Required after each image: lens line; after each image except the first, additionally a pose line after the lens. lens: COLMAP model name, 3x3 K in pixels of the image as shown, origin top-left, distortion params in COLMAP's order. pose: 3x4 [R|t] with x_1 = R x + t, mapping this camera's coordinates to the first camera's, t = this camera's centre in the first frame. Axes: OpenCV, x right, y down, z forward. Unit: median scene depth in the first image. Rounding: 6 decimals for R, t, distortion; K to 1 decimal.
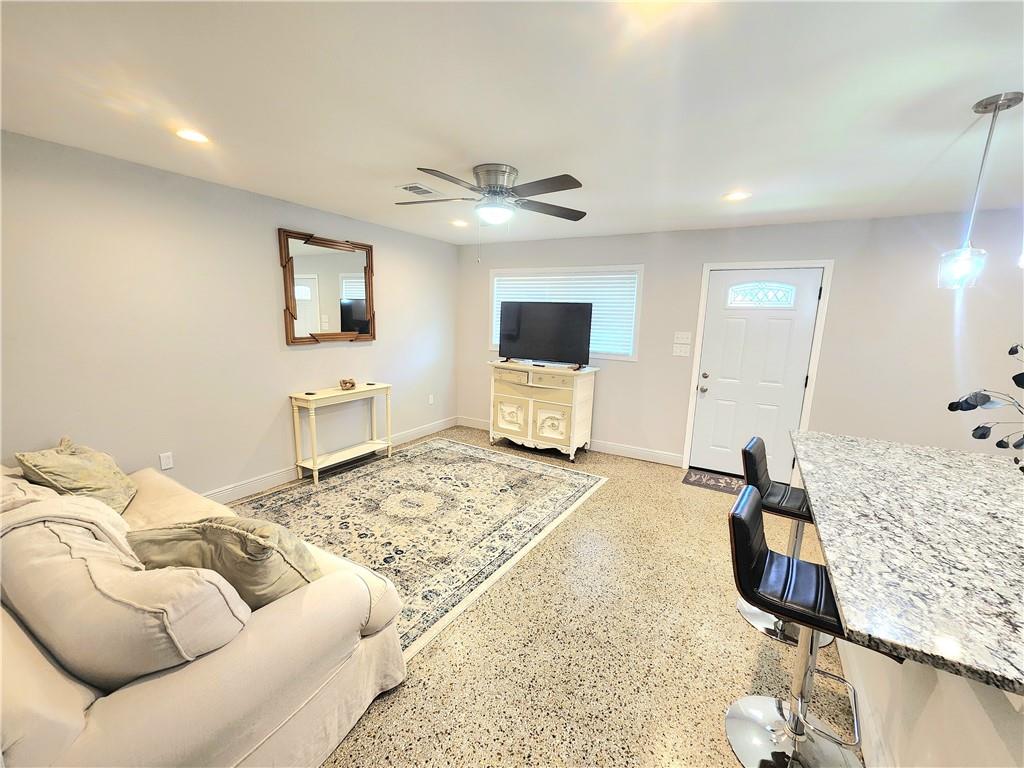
lens RADIAL K [[422.0, 0, 513.1], [0, 422.0, 393.4], [0, 0, 1]] dist [-0.001868, 0.001354]
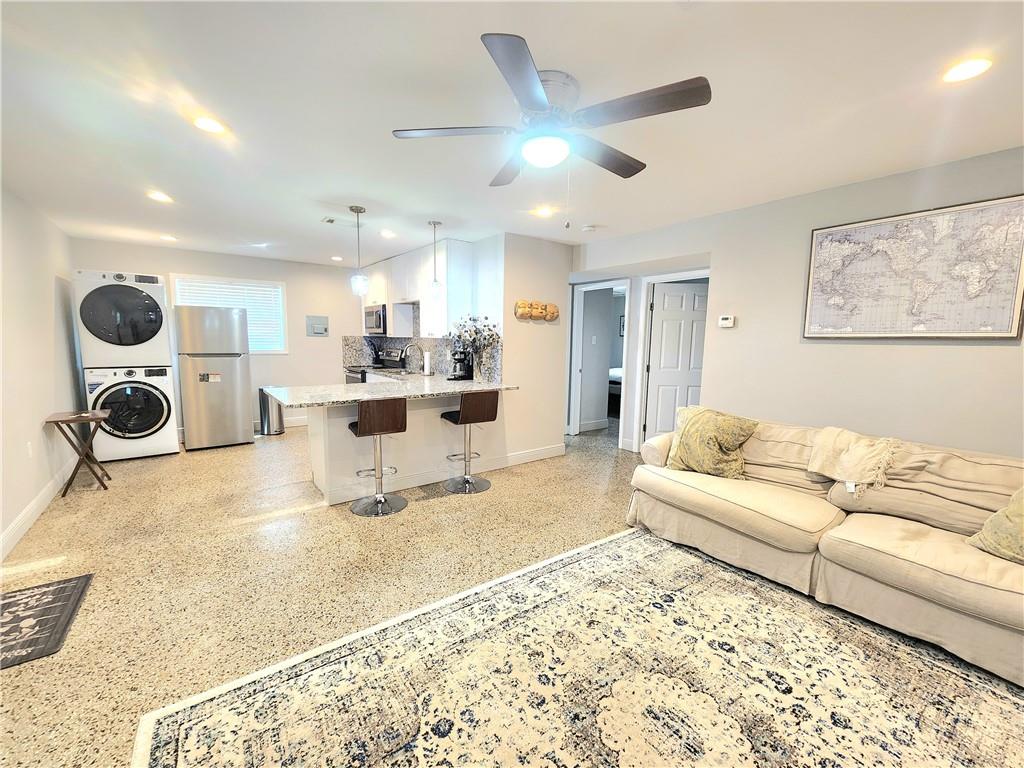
lens RADIAL K [[422.0, 0, 512.8], [0, 422.0, 391.1], [0, 0, 1]] dist [-0.001868, 0.001354]
pose [[-0.924177, -0.088784, 0.371502, -0.188864], [0.029924, 0.952792, 0.302146, -0.174861], [-0.380790, 0.290353, -0.877892, 1.150340]]
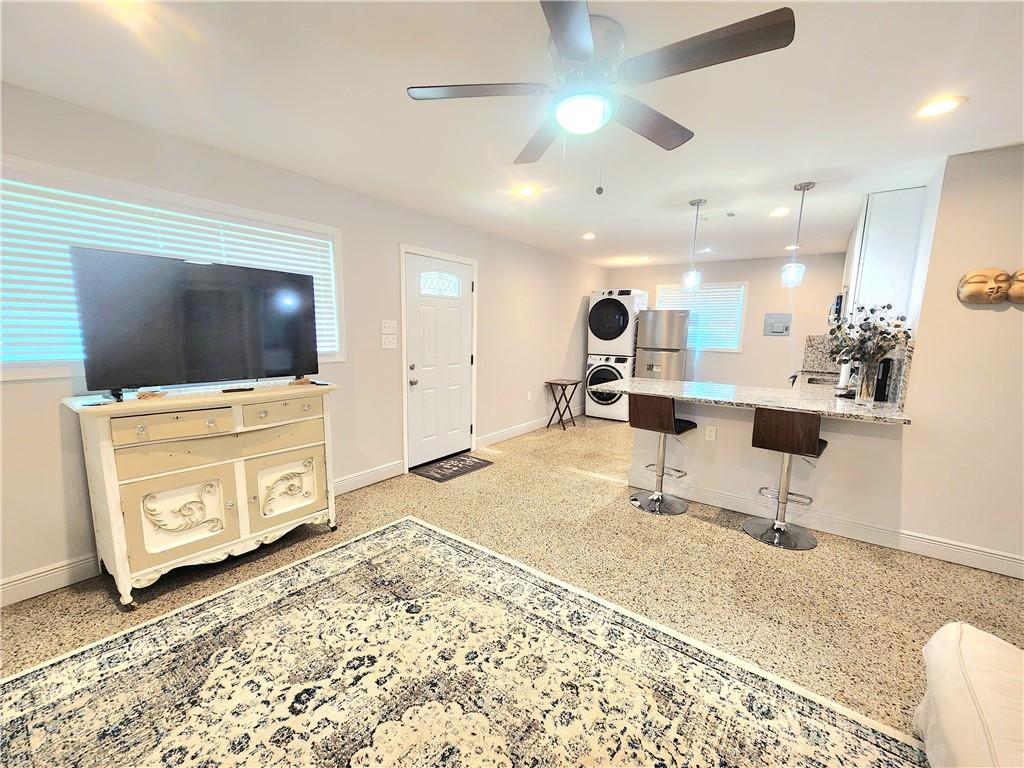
lens RADIAL K [[422.0, 0, 512.3], [0, 422.0, 392.5], [0, 0, 1]] dist [-0.001868, 0.001354]
pose [[0.101441, -0.174601, 0.979400, -0.466403], [0.165970, 0.973652, 0.156386, -0.101822], [-0.980899, 0.146687, 0.127747, 0.713100]]
